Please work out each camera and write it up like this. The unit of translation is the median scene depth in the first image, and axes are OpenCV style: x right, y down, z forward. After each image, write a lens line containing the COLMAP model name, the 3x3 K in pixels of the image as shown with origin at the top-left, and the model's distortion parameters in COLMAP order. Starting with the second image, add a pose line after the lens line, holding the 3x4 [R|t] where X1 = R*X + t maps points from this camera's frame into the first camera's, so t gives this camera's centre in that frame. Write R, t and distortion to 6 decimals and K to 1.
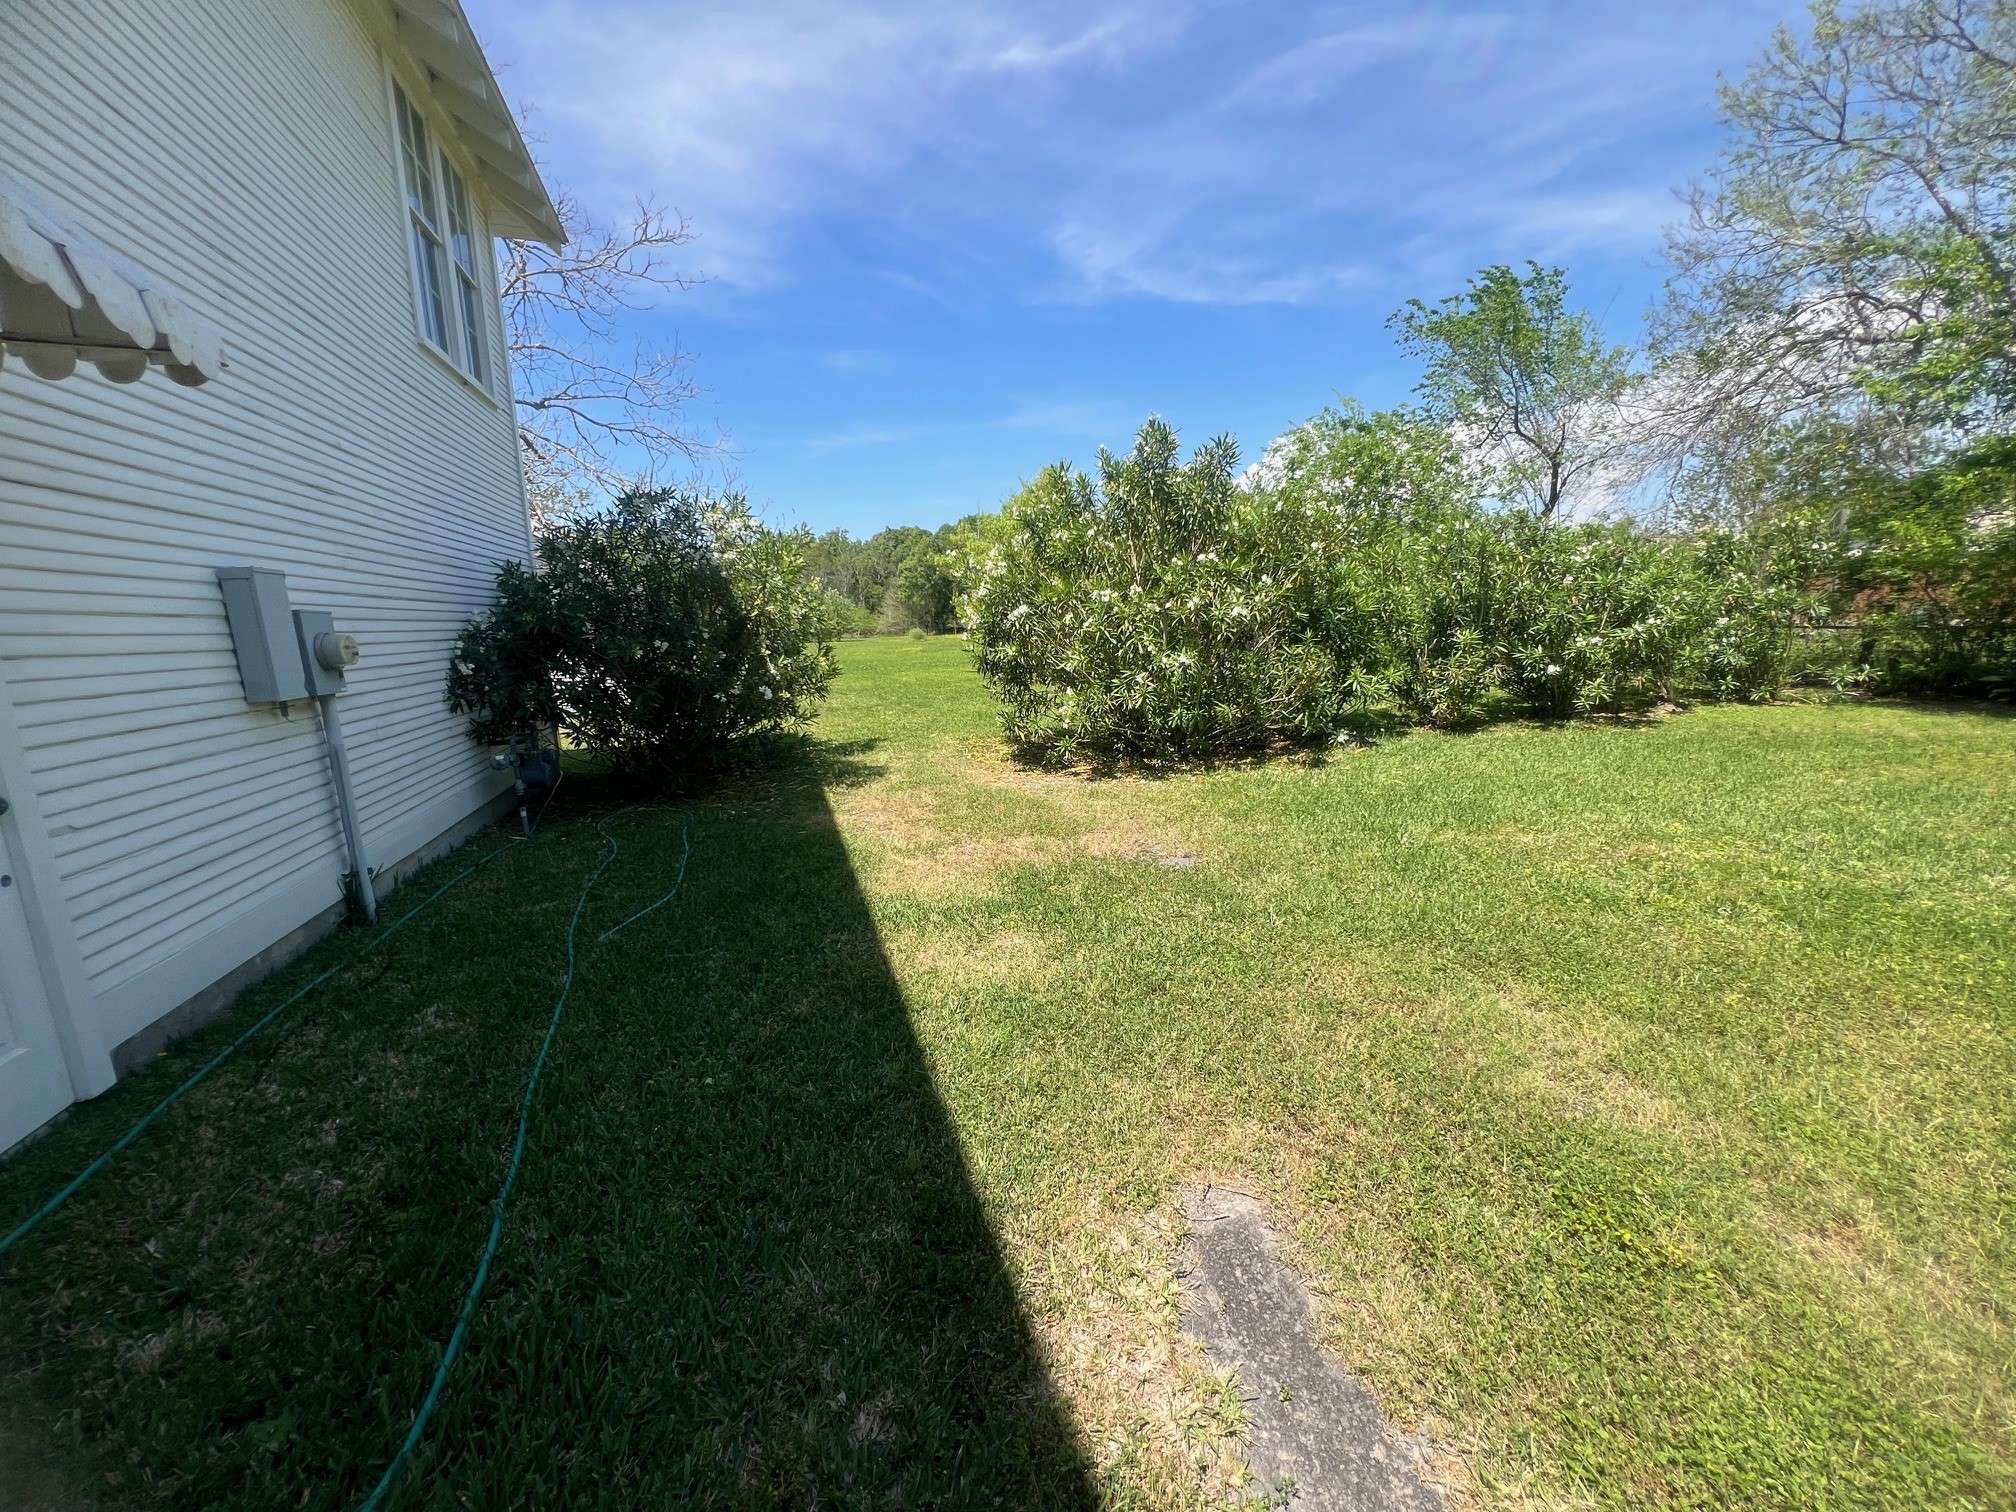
lens RADIAL K [[805.6, 0, 1001.4], [0, 805.6, 760.8], [0, 0, 1]] dist [-0.004449, 0.000078]
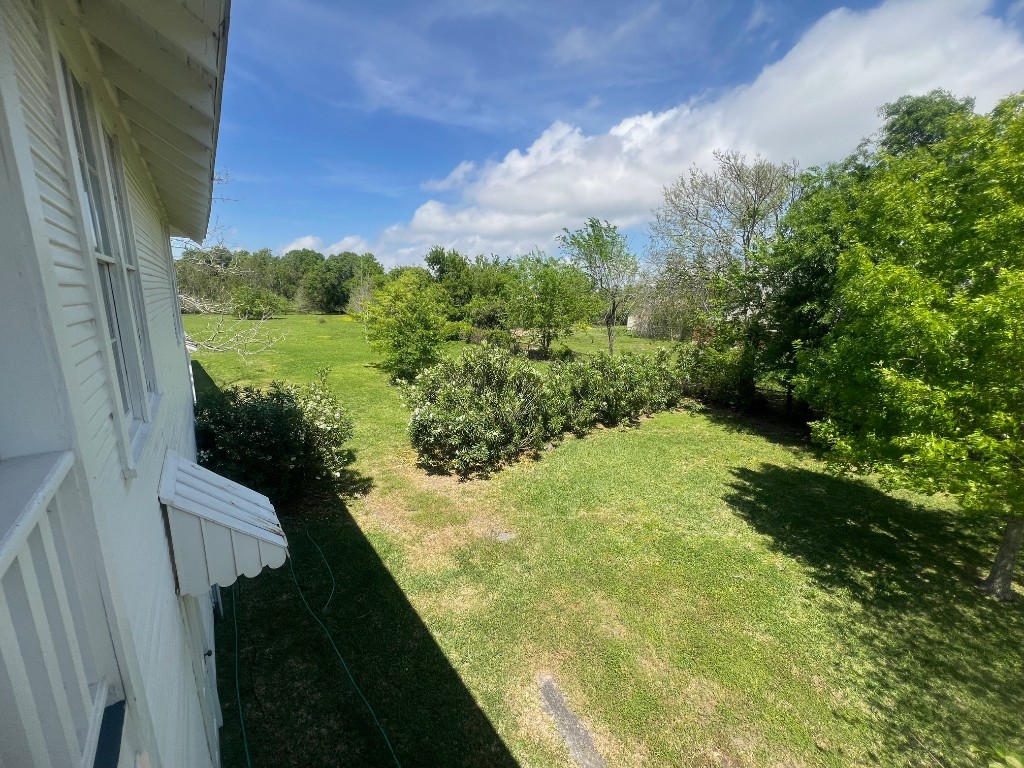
lens RADIAL K [[409.2, 0, 509.6], [0, 409.2, 382.2], [0, 0, 1]] dist [-0.004449, 0.000078]
pose [[0.939121, -0.008395, 0.343485, -0.340111], [0.000664, 0.999744, 0.022621, -0.582326], [-0.343587, -0.021016, 0.938886, -0.534803]]
